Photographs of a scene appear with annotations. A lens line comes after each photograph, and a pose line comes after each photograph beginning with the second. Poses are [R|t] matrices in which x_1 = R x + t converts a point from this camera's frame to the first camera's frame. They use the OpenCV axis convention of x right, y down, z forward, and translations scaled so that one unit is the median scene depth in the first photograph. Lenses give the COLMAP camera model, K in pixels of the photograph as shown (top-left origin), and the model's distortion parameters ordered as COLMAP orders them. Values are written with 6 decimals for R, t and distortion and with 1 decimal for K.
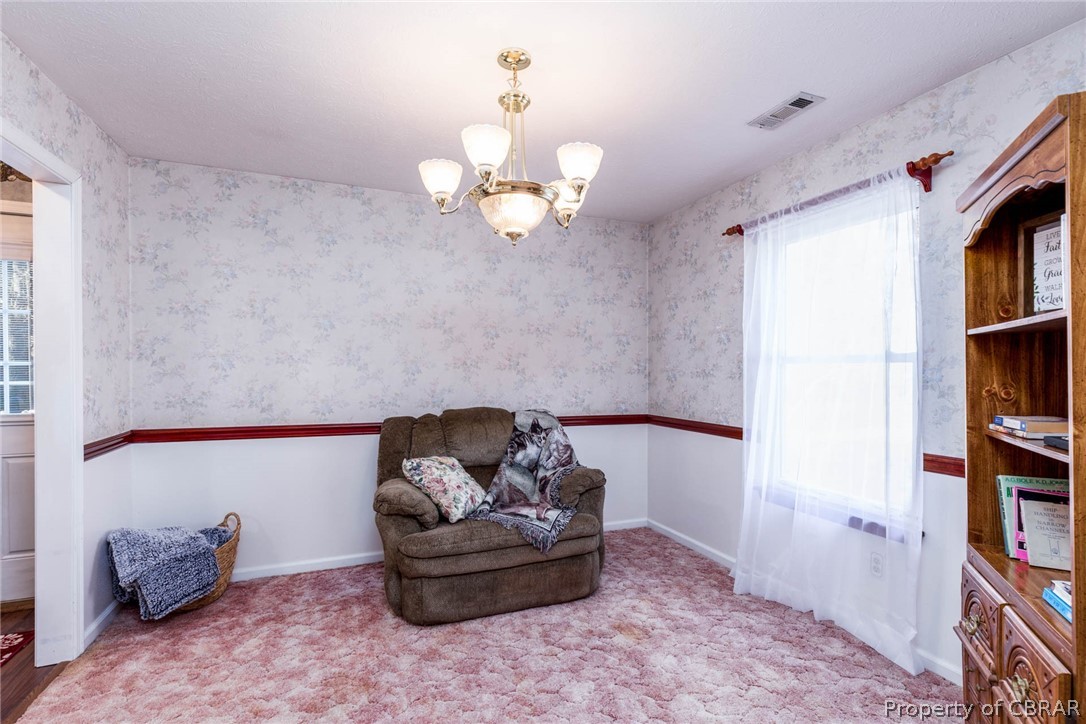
lens RADIAL K [[509.1, 0, 539.5], [0, 509.1, 368.5], [0, 0, 1]] dist [0.002223, 0.000156]
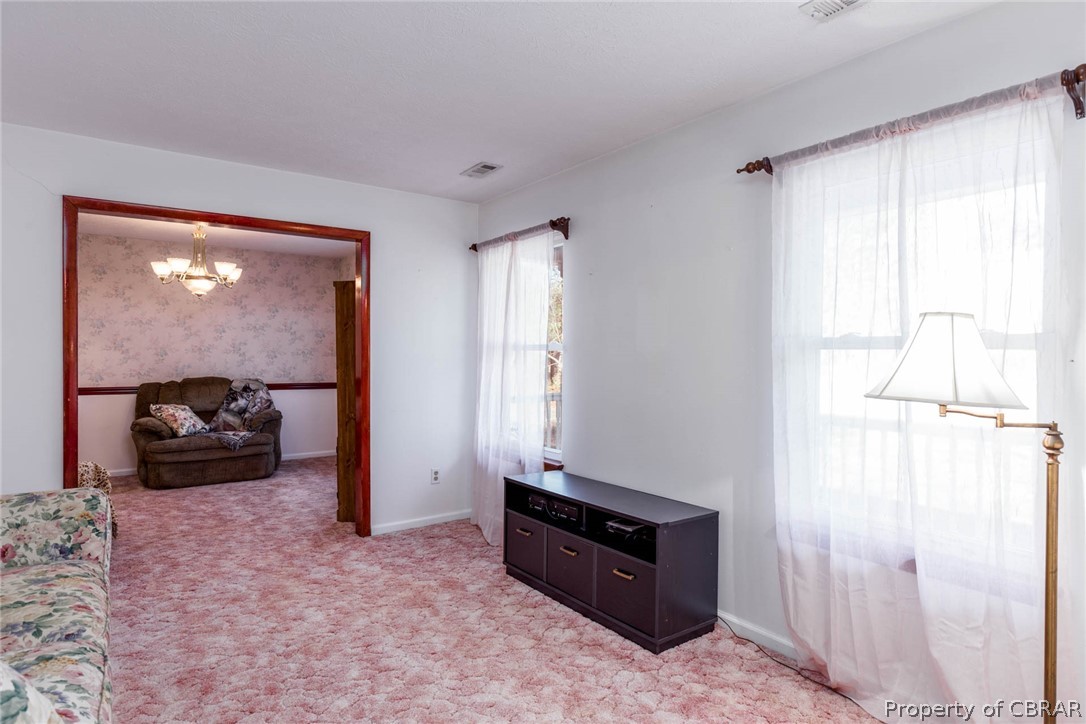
lens RADIAL K [[616.4, 0, 547.1], [0, 616.4, 354.4], [0, 0, 1]] dist [0.002887, -0.000262]
pose [[0.967793, 0.003794, 0.251719, 0.457624], [-0.005223, 0.999974, 0.005011, -0.010010], [-0.251694, -0.006164, 0.967787, -1.235332]]
